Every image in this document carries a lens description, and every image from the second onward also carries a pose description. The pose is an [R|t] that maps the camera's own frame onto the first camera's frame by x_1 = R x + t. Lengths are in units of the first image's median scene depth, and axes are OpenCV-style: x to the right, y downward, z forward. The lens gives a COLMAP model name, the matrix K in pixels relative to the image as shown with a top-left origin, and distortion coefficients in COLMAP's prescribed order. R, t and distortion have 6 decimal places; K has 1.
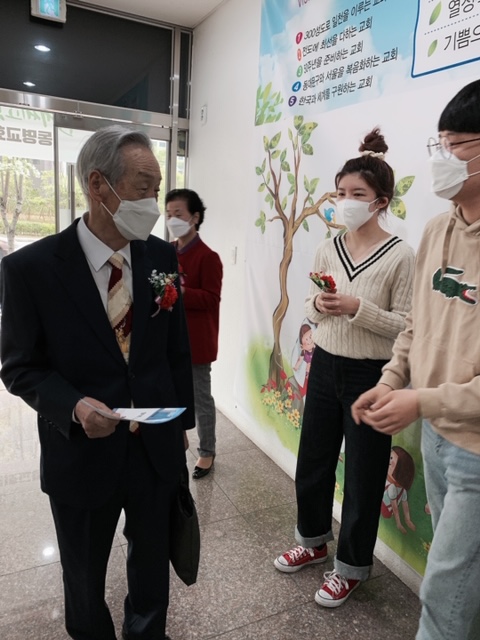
lens RADIAL K [[499.9, 0, 240.7], [0, 499.9, 321.2], [0, 0, 1]] dist [0.012604, 0.025052]
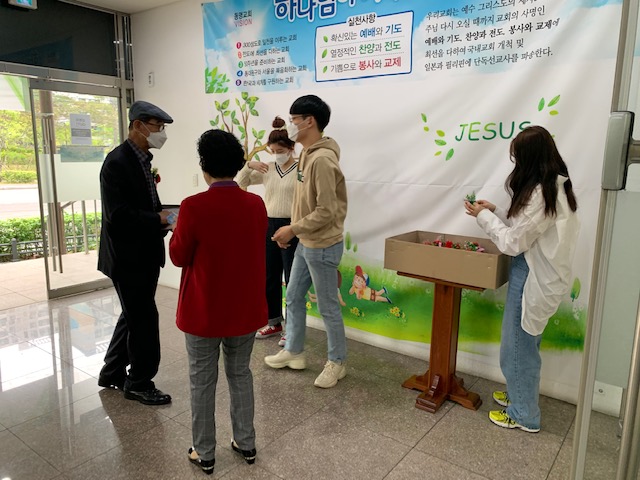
lens RADIAL K [[499.9, 0, 317.6], [0, 499.9, 239.9], [0, 0, 1]] dist [0.012604, 0.025052]
pose [[0.899936, -0.125116, 0.417686, -0.410150], [0.130568, 0.991316, 0.015625, 0.076589], [-0.416014, 0.040475, 0.908457, -0.565478]]
